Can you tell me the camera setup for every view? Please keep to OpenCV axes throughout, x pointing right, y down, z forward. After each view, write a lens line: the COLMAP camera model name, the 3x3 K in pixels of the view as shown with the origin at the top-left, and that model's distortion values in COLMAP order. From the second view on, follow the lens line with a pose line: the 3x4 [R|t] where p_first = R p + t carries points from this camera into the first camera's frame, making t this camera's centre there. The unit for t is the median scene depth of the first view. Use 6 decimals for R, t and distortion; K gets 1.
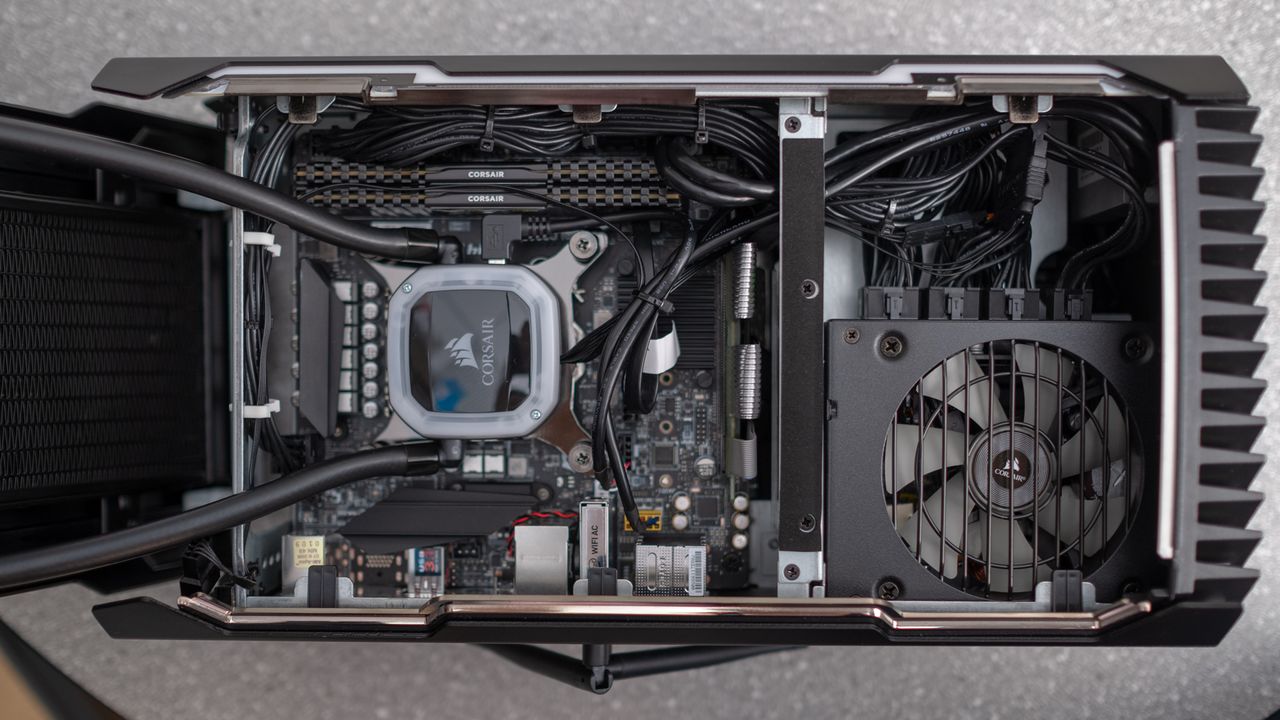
lens RADIAL K [[1299.8, 0, 640.0], [0, 1299.8, 360.0], [0, 0, 1]] dist [-0.046880, 0.004487]
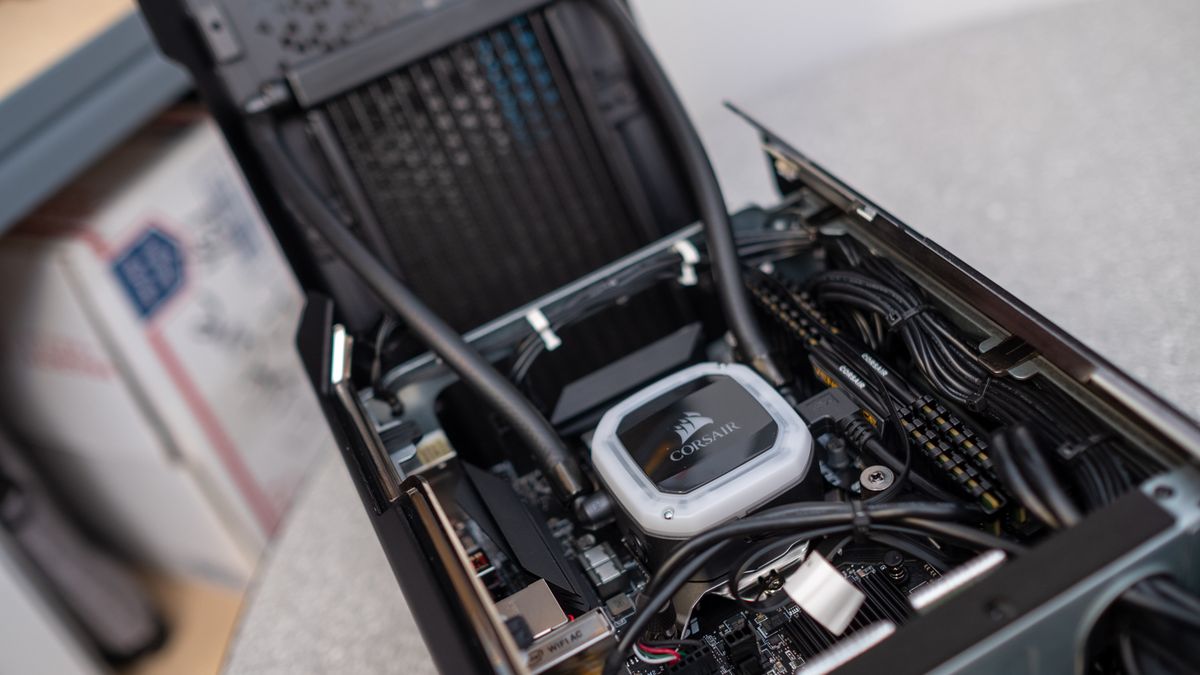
lens RADIAL K [[1218.5, 0, 600.0], [0, 1218.5, 337.5], [0, 0, 1]] dist [-0.046880, 0.004487]
pose [[0.425364, 0.495903, -0.757064, 0.433134], [-0.877209, 0.431703, -0.210088, 0.194720], [0.222643, 0.753467, 0.618641, 0.416518]]
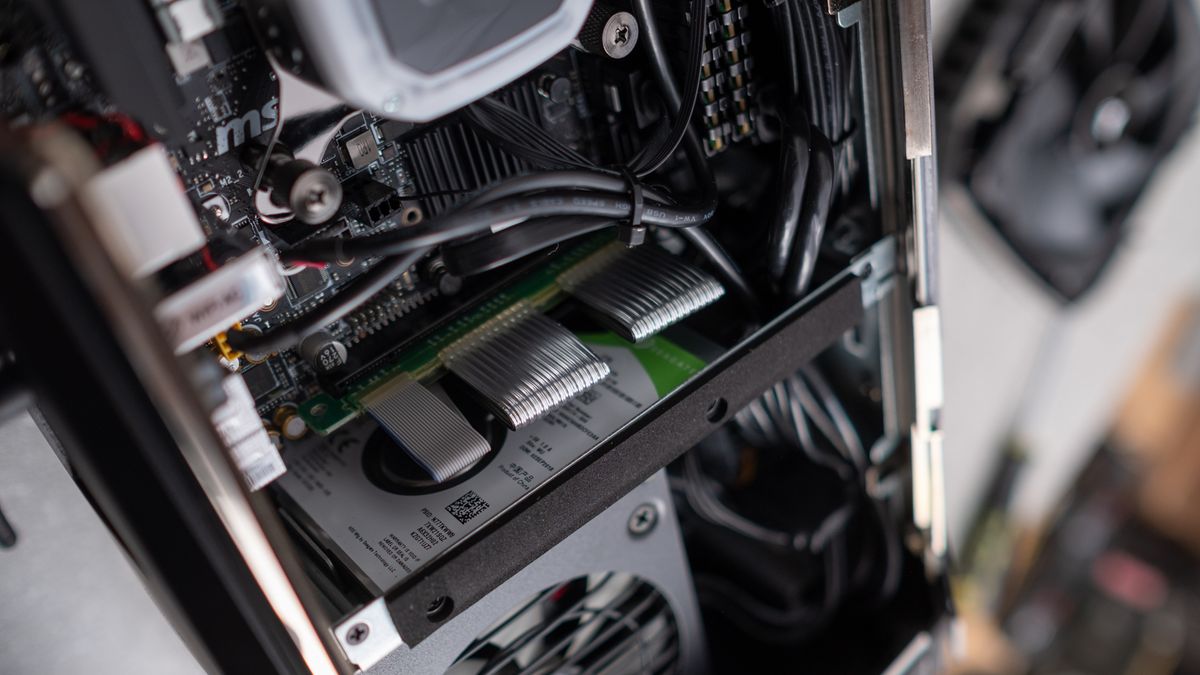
lens RADIAL K [[1218.5, 0, 600.0], [0, 1218.5, 337.5], [0, 0, 1]] dist [-0.046880, 0.004487]
pose [[0.192586, 0.770046, 0.608227, -0.287104], [-0.759085, 0.509705, -0.404958, 0.221784], [-0.621853, -0.383707, 0.682692, 0.576273]]
